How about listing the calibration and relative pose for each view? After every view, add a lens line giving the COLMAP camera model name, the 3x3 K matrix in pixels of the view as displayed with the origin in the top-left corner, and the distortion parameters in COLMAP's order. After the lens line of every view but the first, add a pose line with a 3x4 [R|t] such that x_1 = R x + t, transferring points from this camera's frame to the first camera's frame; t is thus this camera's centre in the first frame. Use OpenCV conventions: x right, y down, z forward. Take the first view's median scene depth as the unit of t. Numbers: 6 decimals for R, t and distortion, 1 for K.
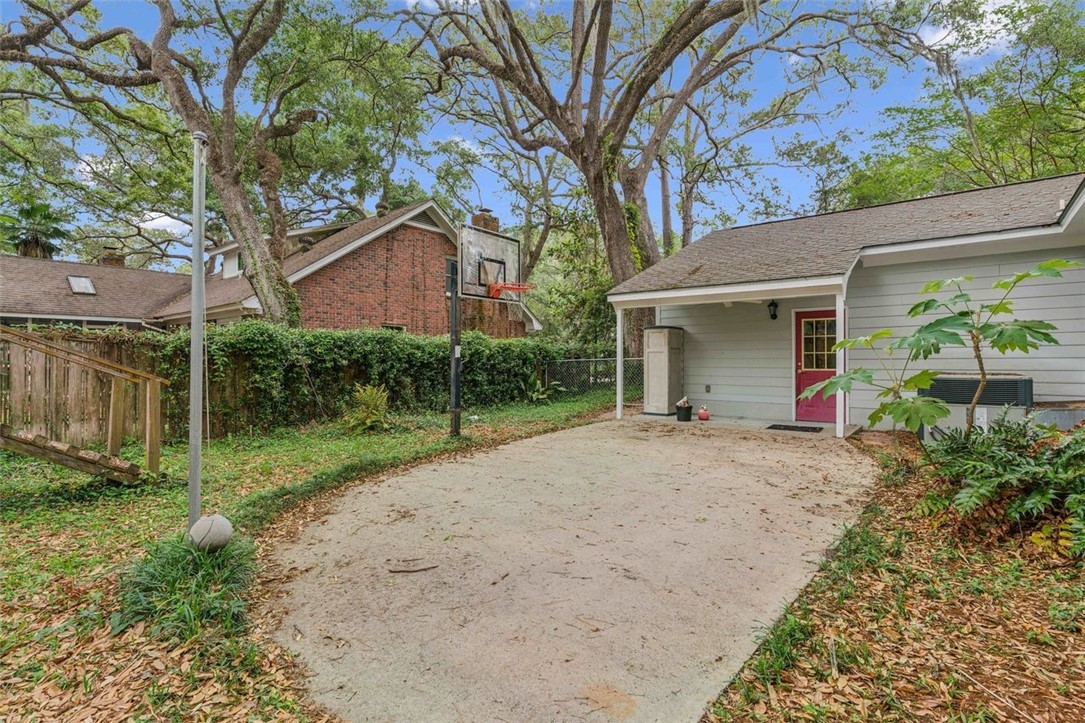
lens RADIAL K [[533.0, 0, 536.5], [0, 533.0, 355.4], [0, 0, 1]] dist [0.000457, 0.000304]
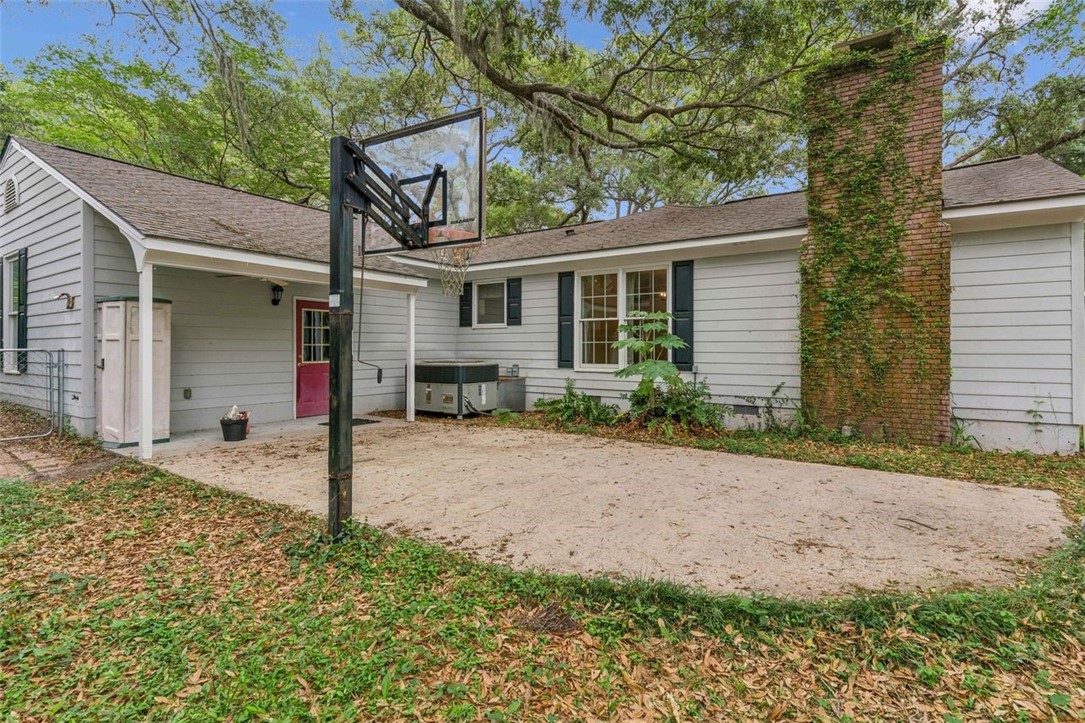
lens RADIAL K [[533.0, 0, 536.5], [0, 533.0, 355.4], [0, 0, 1]] dist [0.000457, 0.000304]
pose [[-0.100057, -0.011656, 0.994913, -1.033240], [-0.015902, 0.999822, 0.010114, -0.004341], [-0.994855, -0.014809, -0.100224, 1.496136]]
